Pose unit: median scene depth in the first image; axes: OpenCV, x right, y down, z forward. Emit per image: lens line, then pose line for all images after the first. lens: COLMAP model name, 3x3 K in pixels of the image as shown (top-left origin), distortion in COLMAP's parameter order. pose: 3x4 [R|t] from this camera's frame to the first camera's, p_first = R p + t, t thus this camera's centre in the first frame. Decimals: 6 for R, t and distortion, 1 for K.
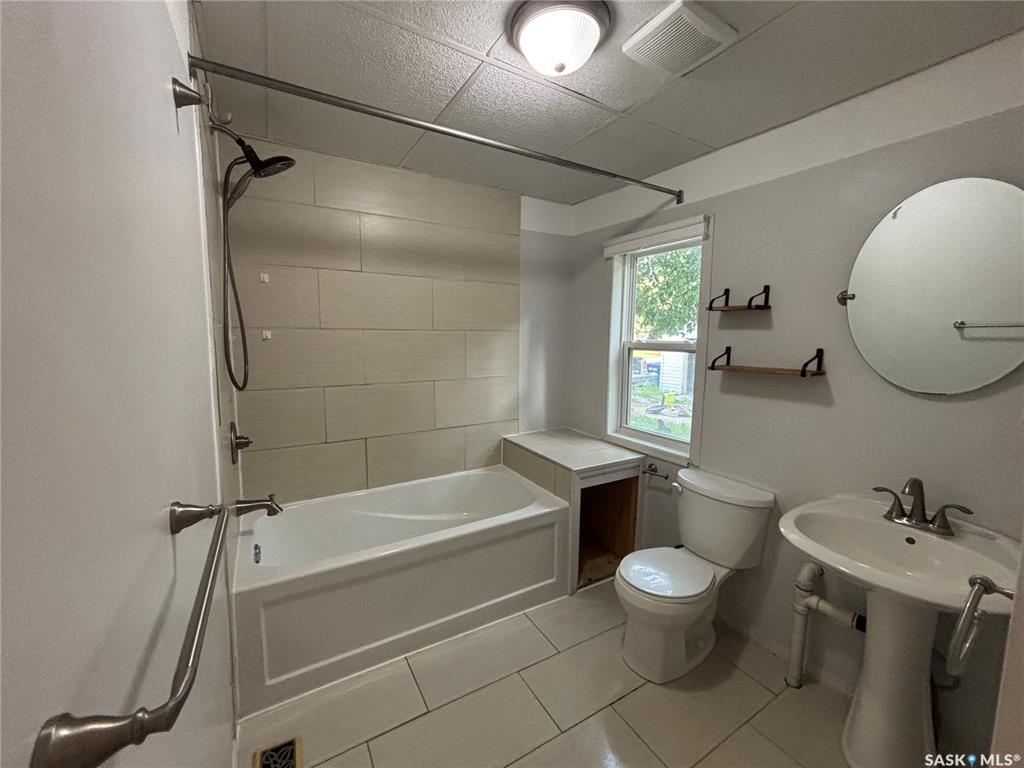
lens RADIAL K [[414.9, 0, 513.2], [0, 414.9, 382.8], [0, 0, 1]] dist [0.001601, 0.000100]
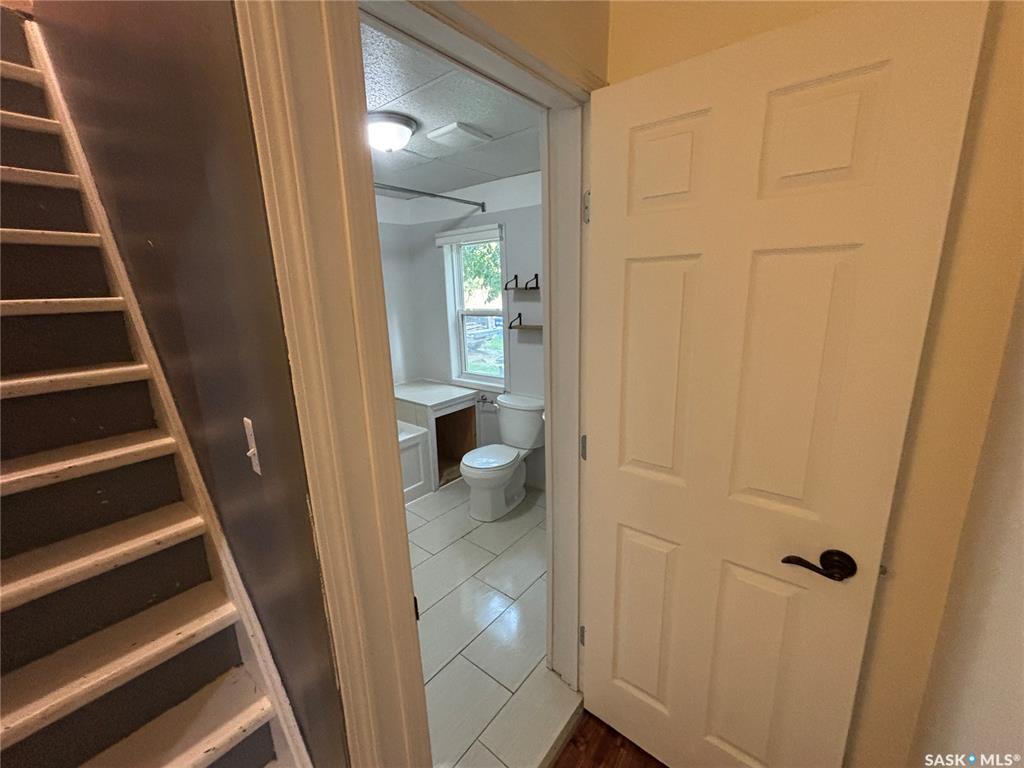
lens RADIAL K [[414.9, 0, 517.9], [0, 414.9, 389.4], [0, 0, 1]] dist [0.001601, 0.000100]
pose [[0.935961, -0.113432, 0.333333, -0.033735], [0.072641, 0.988528, 0.132426, -0.008378], [-0.344530, -0.099732, 0.933463, -0.421307]]
